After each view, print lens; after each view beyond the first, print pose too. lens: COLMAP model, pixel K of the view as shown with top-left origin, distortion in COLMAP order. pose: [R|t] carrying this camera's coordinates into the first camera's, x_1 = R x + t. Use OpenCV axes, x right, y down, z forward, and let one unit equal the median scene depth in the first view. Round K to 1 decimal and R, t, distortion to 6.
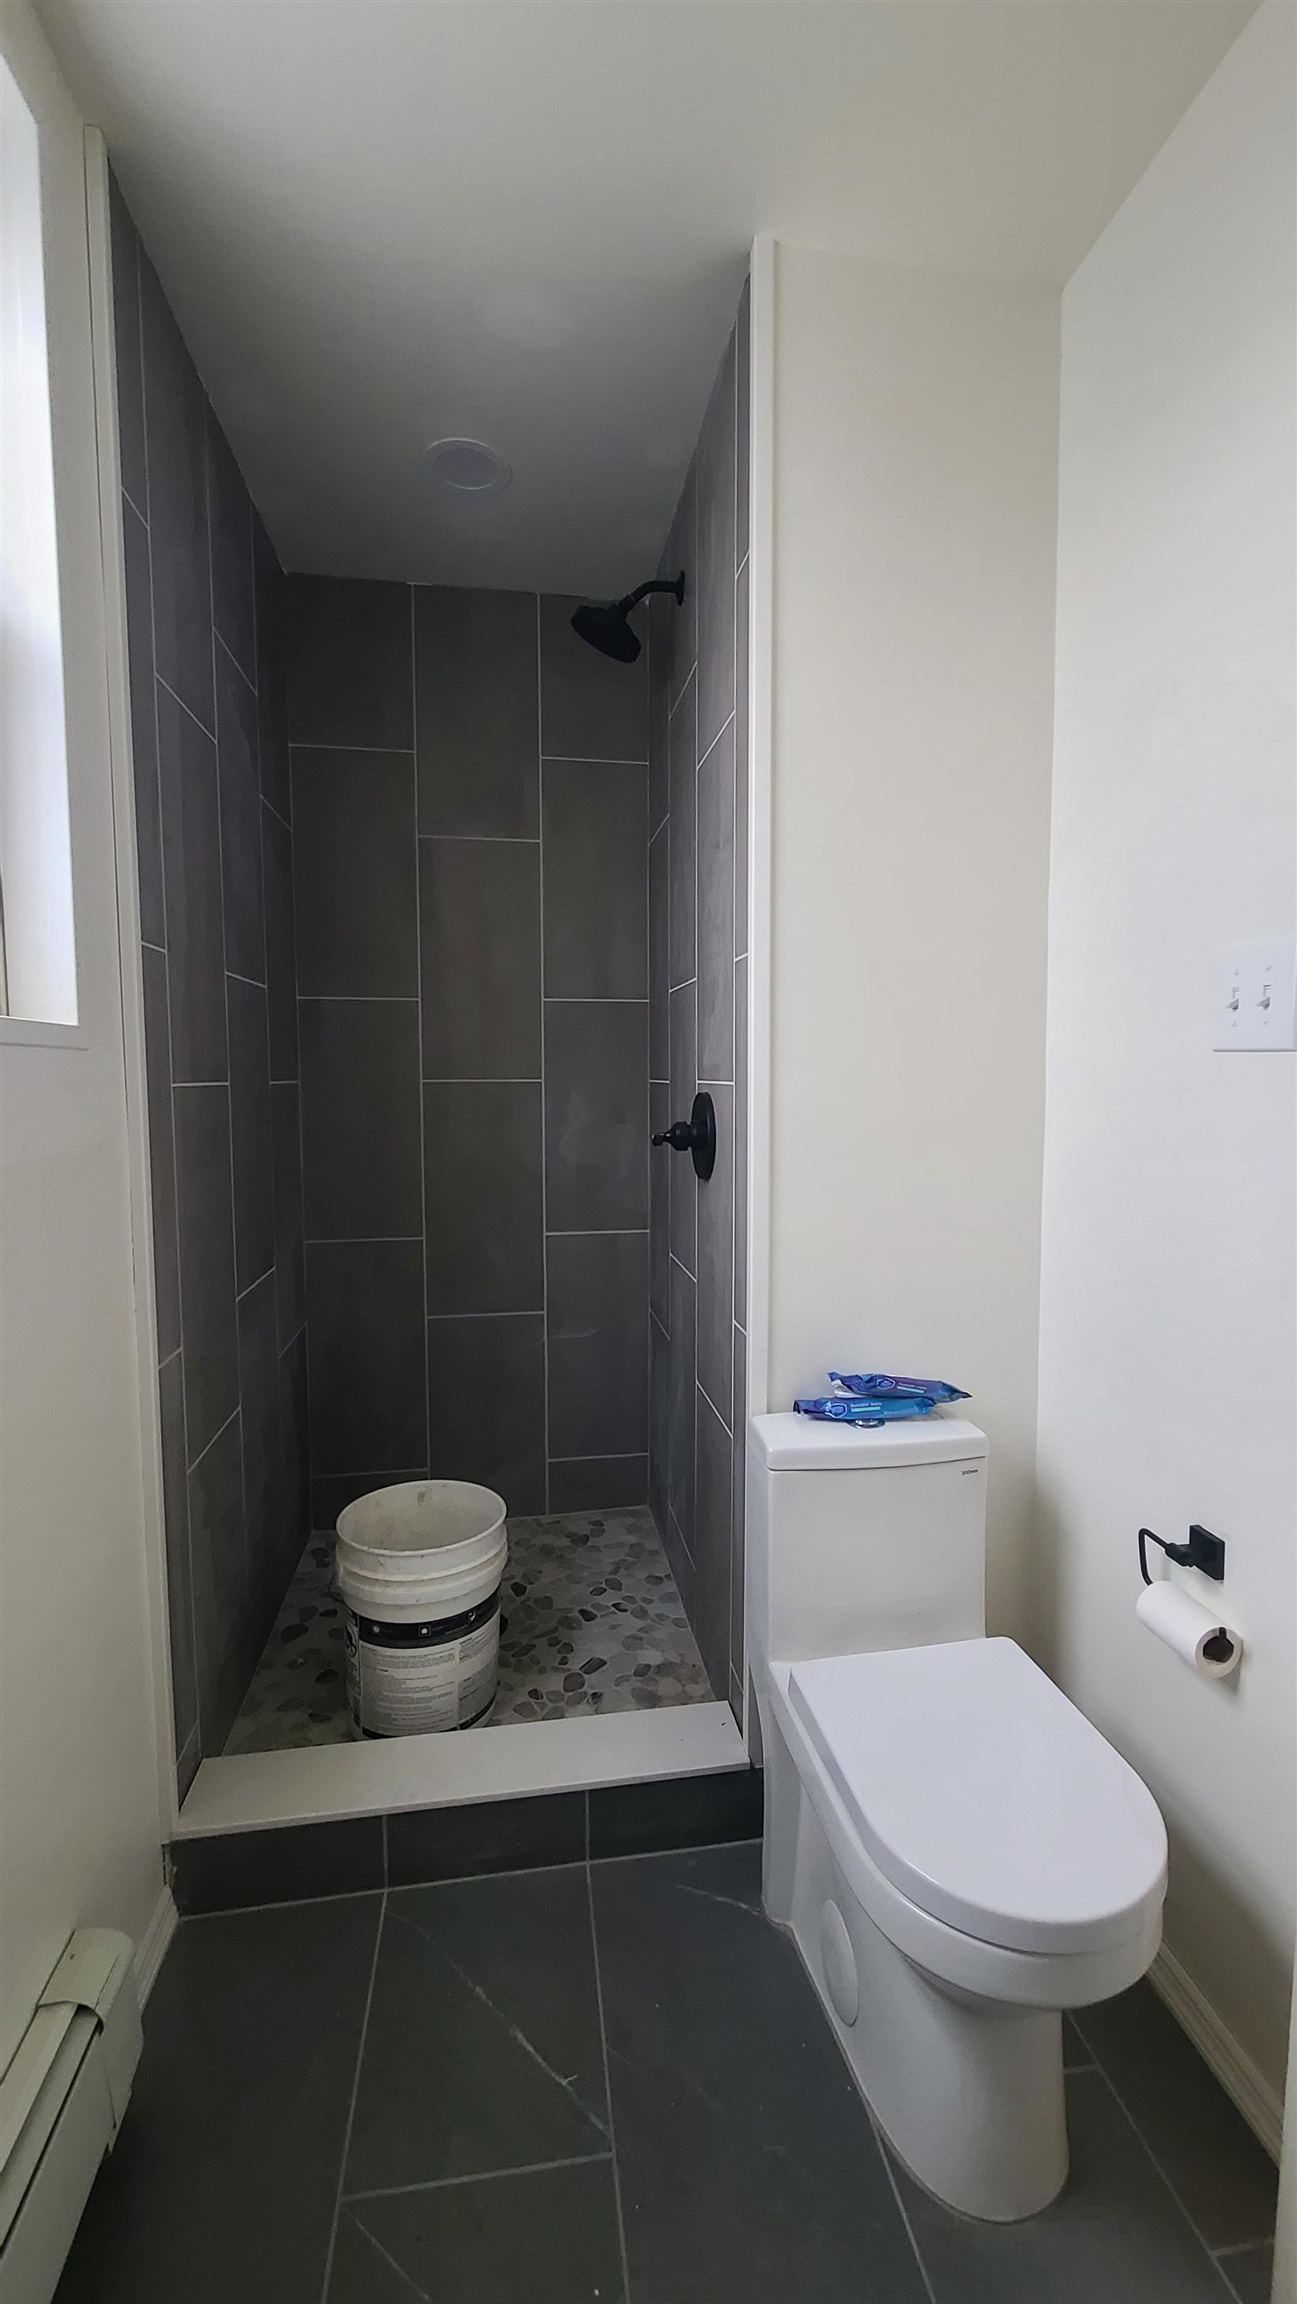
lens RADIAL K [[945.7, 0, 657.7], [0, 945.7, 1138.0], [0, 0, 1]] dist [-0.007588, -0.000502]
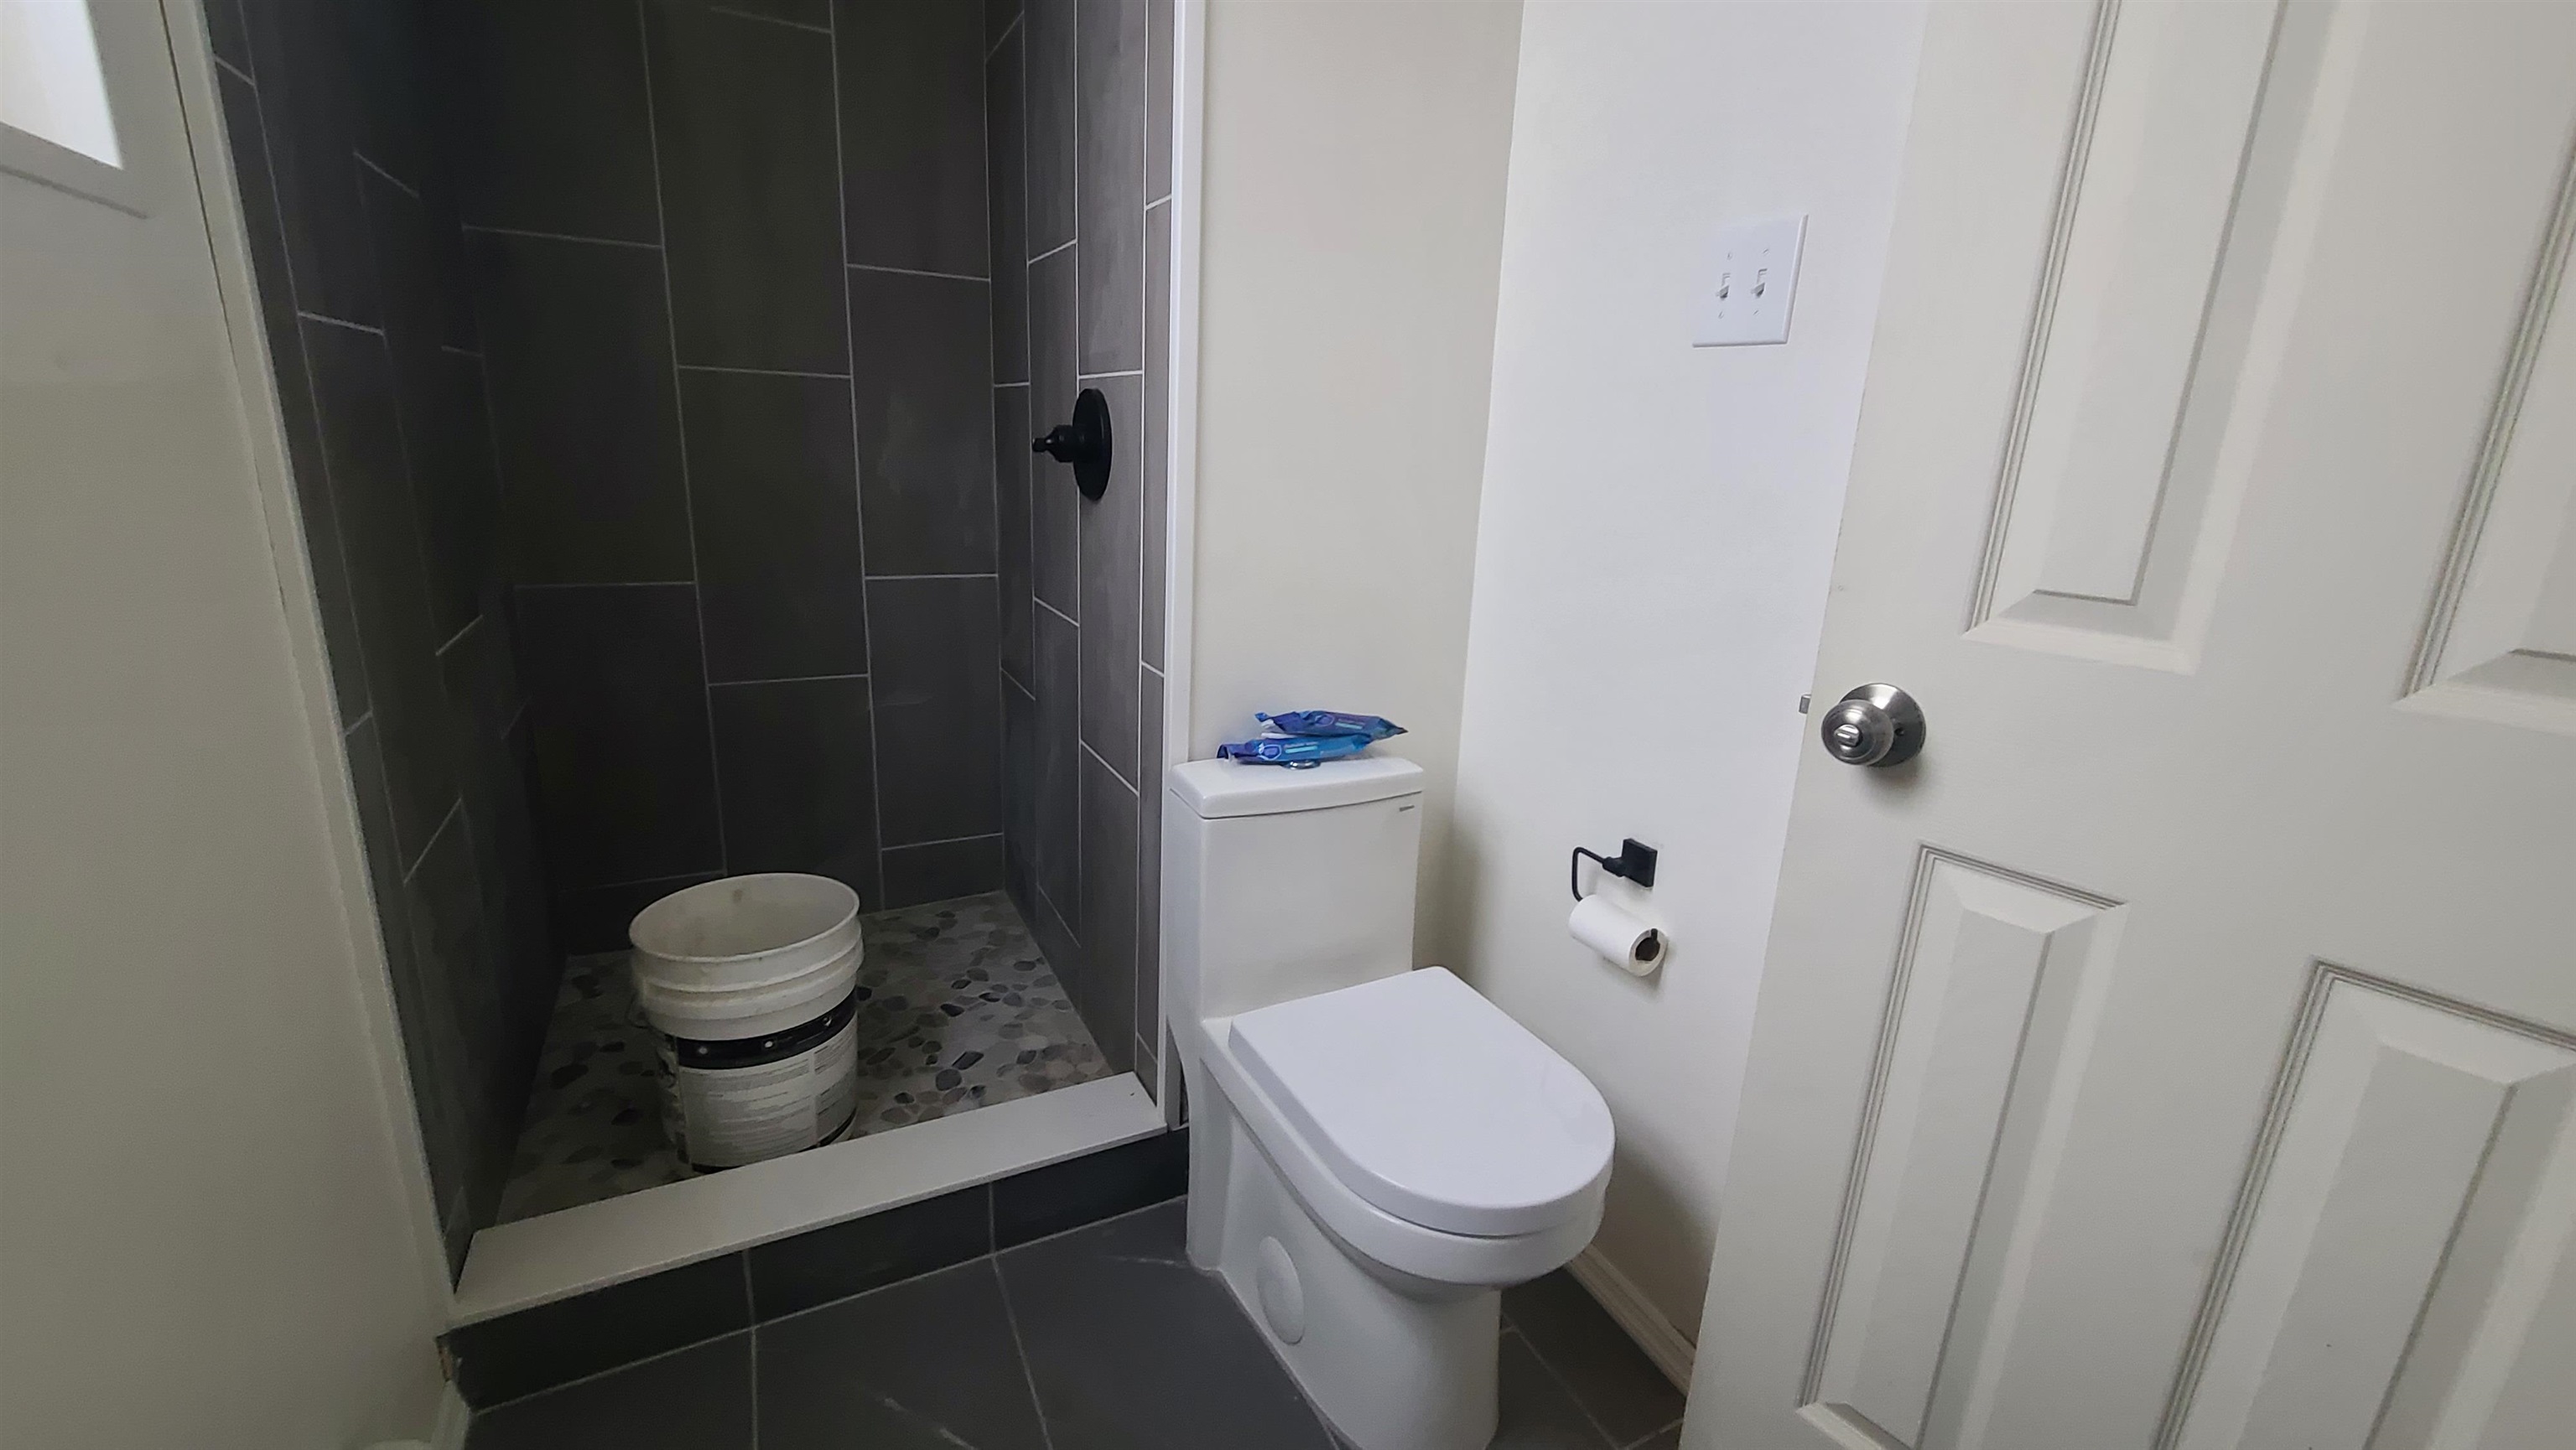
lens RADIAL K [[1057.1, 0, 1284.3], [0, 1057.1, 711.7], [0, 0, 1]] dist [-0.000533, -0.000637]
pose [[0.952693, -0.036488, 0.301735, -0.084604], [-0.023708, 0.980821, 0.193463, 0.047935], [-0.303007, -0.191465, 0.933557, 0.057543]]
